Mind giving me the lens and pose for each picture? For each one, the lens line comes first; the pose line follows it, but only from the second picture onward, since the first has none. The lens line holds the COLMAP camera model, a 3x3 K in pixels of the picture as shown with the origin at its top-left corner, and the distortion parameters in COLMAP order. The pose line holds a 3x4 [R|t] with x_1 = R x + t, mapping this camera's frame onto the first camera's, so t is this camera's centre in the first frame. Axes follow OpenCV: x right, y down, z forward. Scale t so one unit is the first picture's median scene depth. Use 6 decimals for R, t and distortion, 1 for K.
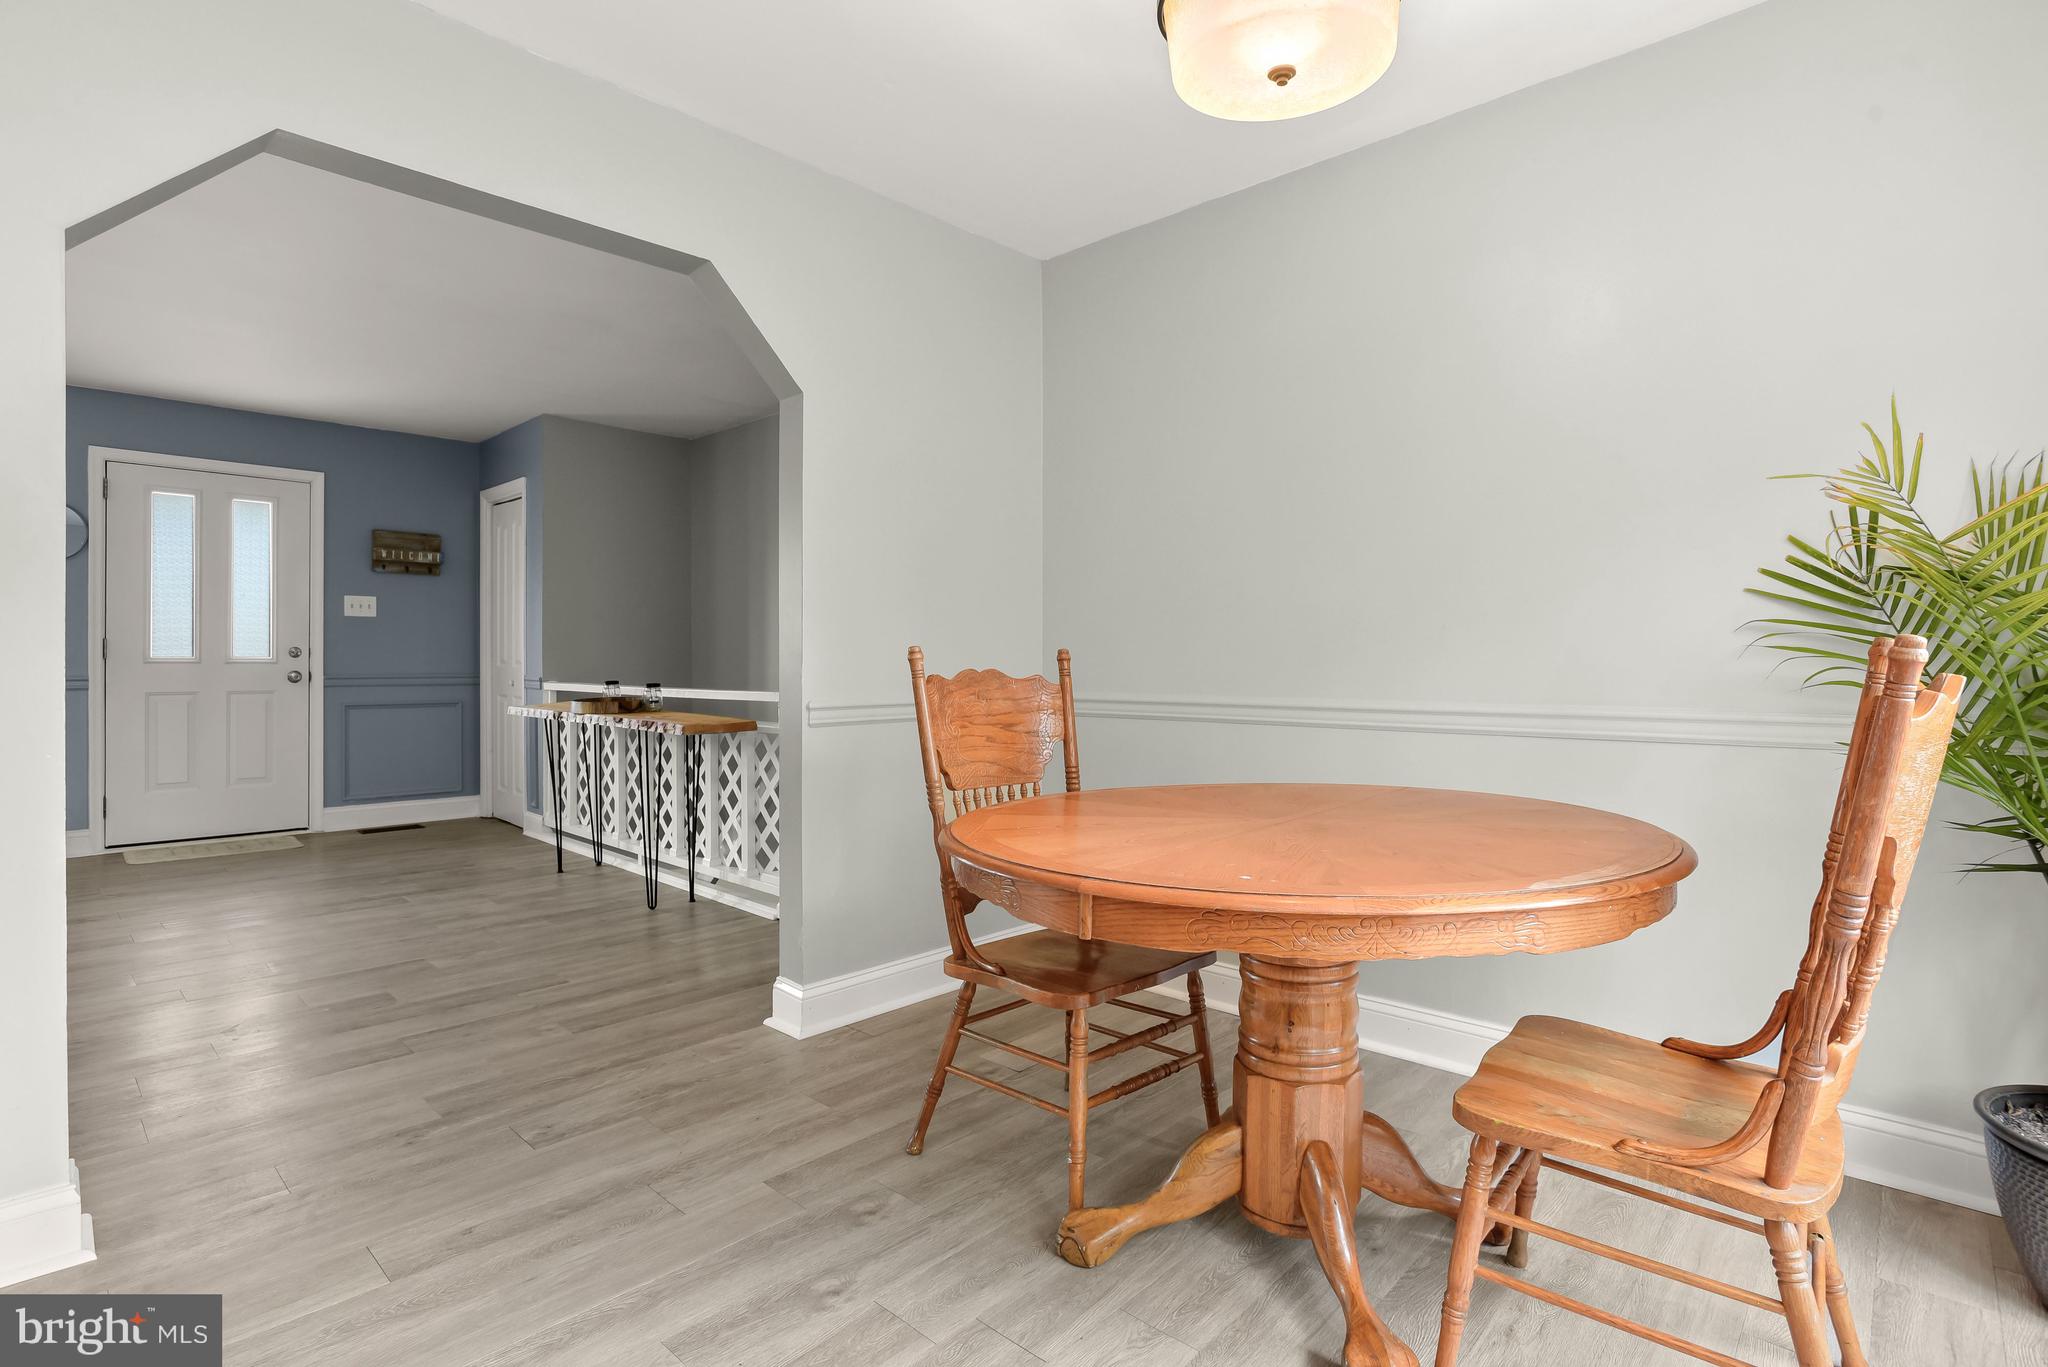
lens RADIAL K [[1002.1, 0, 1029.6], [0, 1002.1, 664.4], [0, 0, 1]] dist [-0.036651, 0.000779]
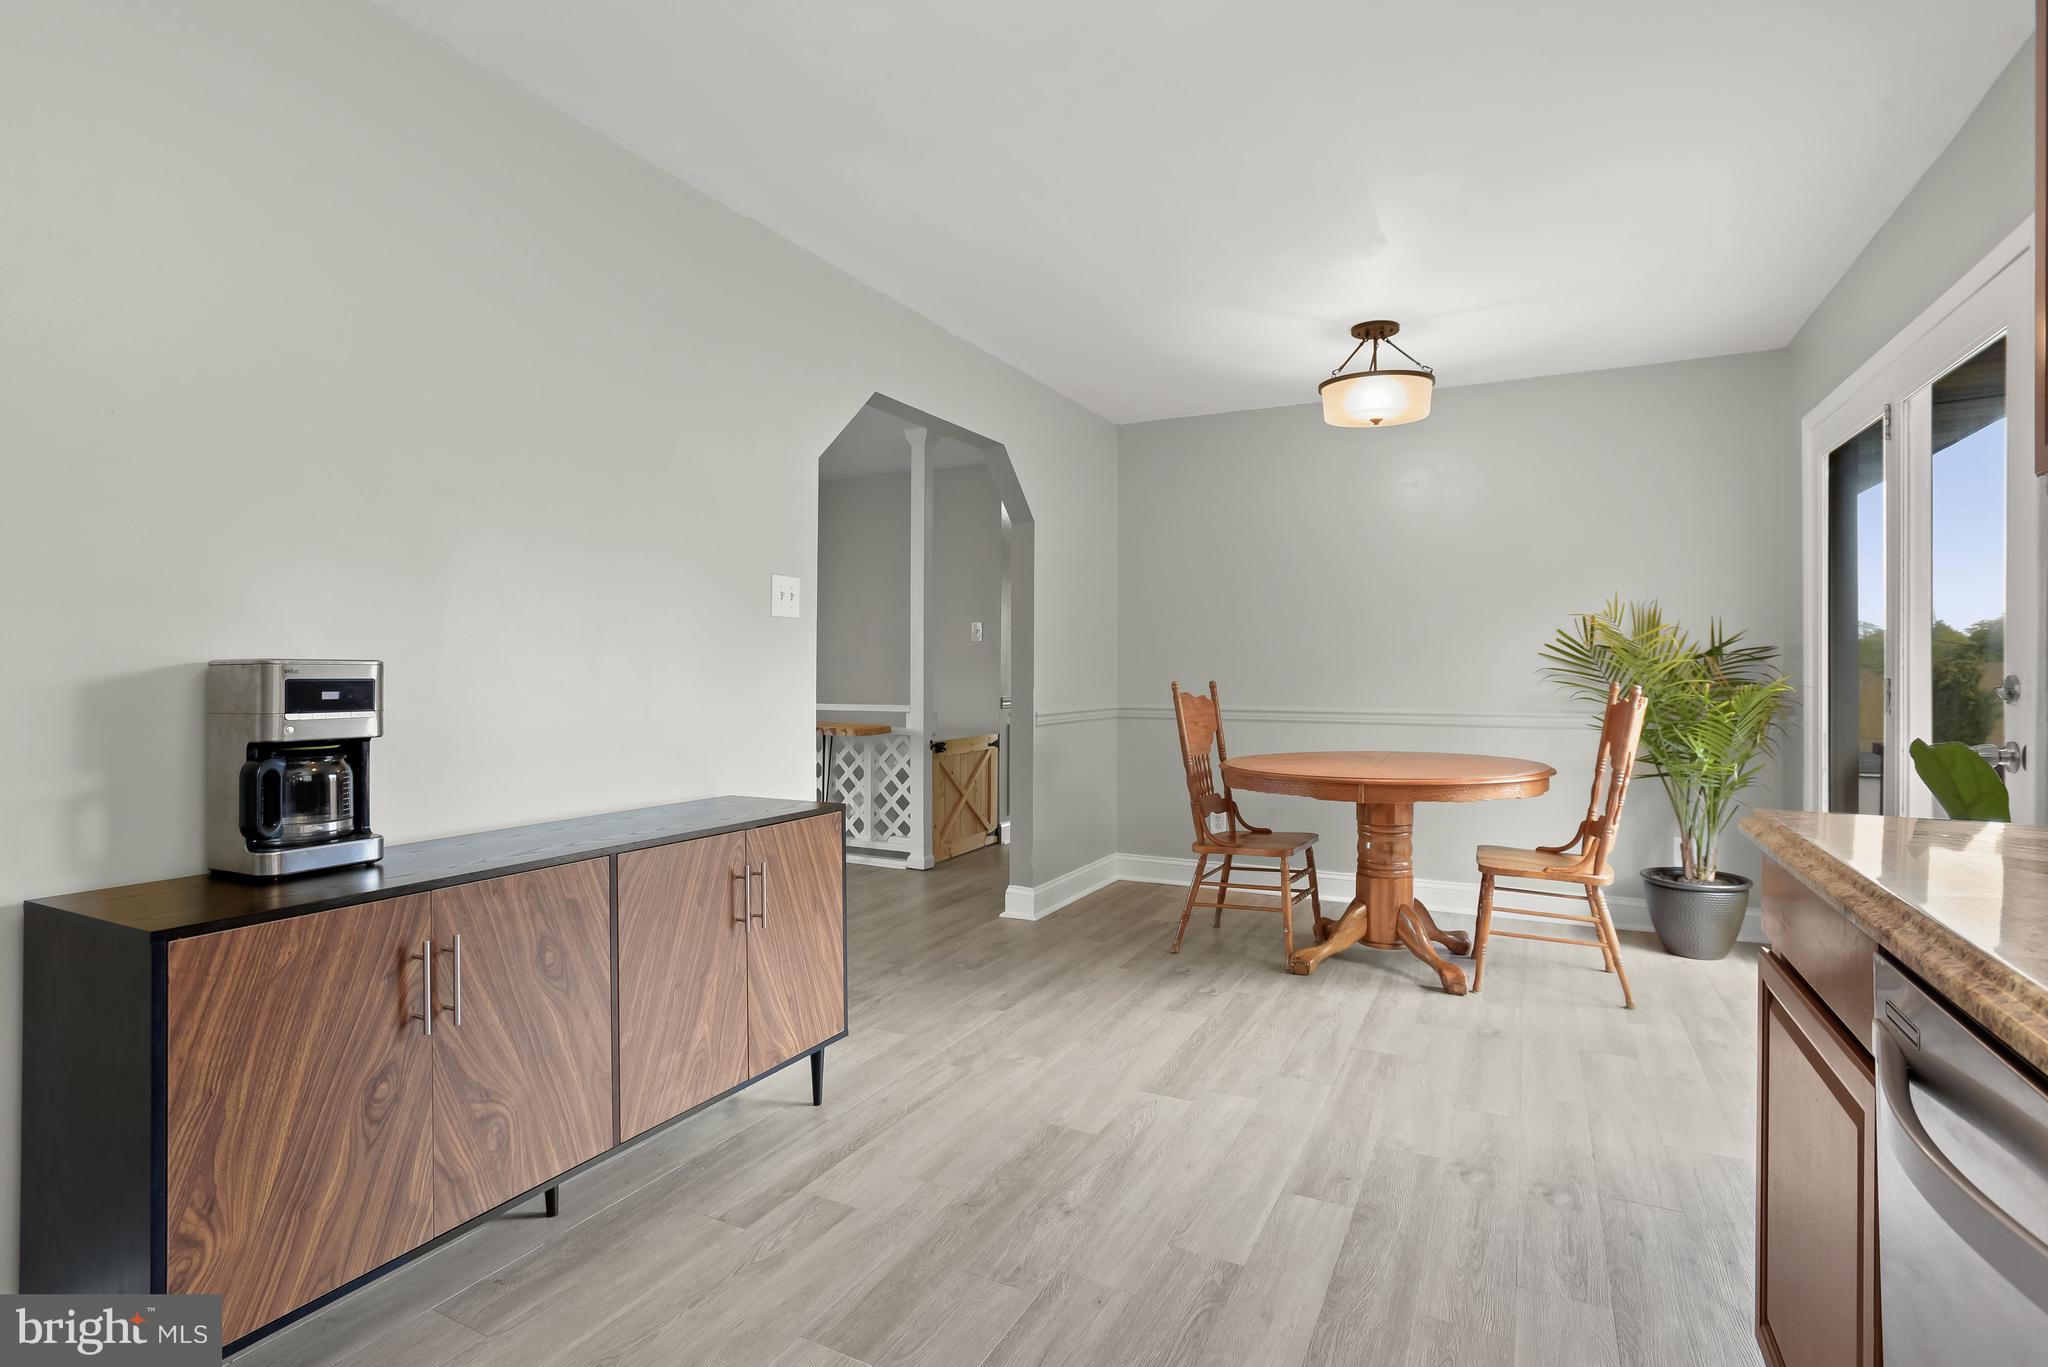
lens RADIAL K [[992.5, 0, 1029.2], [0, 992.5, 672.7], [0, 0, 1]] dist [-0.072521, 0.023875]
pose [[0.963497, -0.000755, 0.267720, -0.921311], [-0.000133, 0.999995, 0.003299, -0.043650], [-0.267721, -0.003214, 0.963491, -0.747648]]
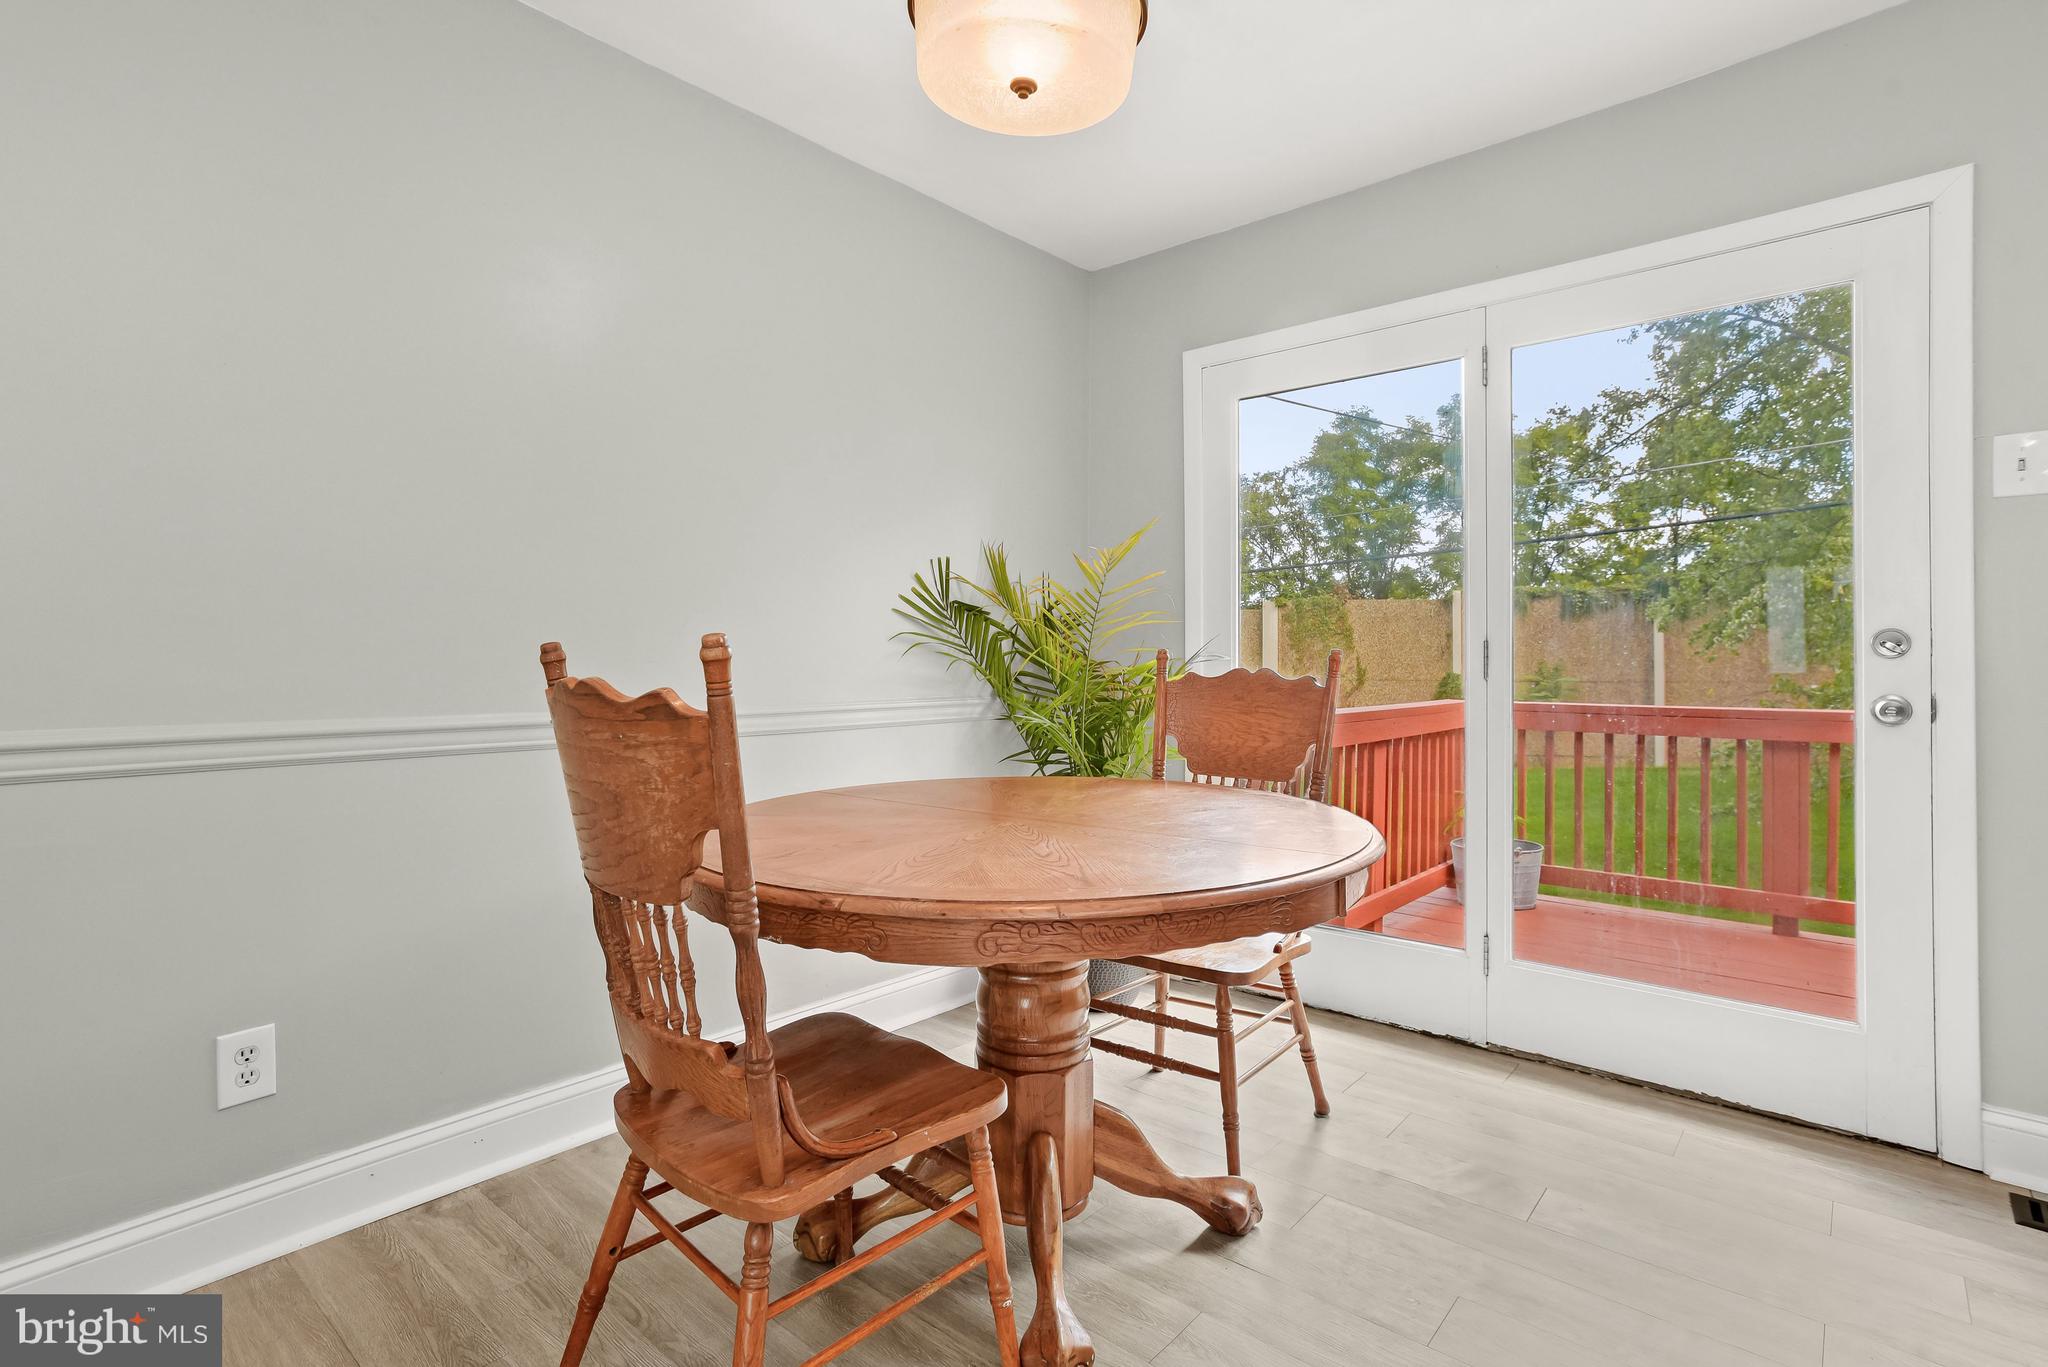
lens RADIAL K [[1002.1, 0, 1029.6], [0, 1002.1, 664.4], [0, 0, 1]] dist [-0.036651, 0.000779]
pose [[-0.016768, -0.005399, 0.999845, -0.660061], [0.003972, 0.999977, 0.005466, -0.010570], [-0.999852, 0.004063, -0.016746, 0.897742]]
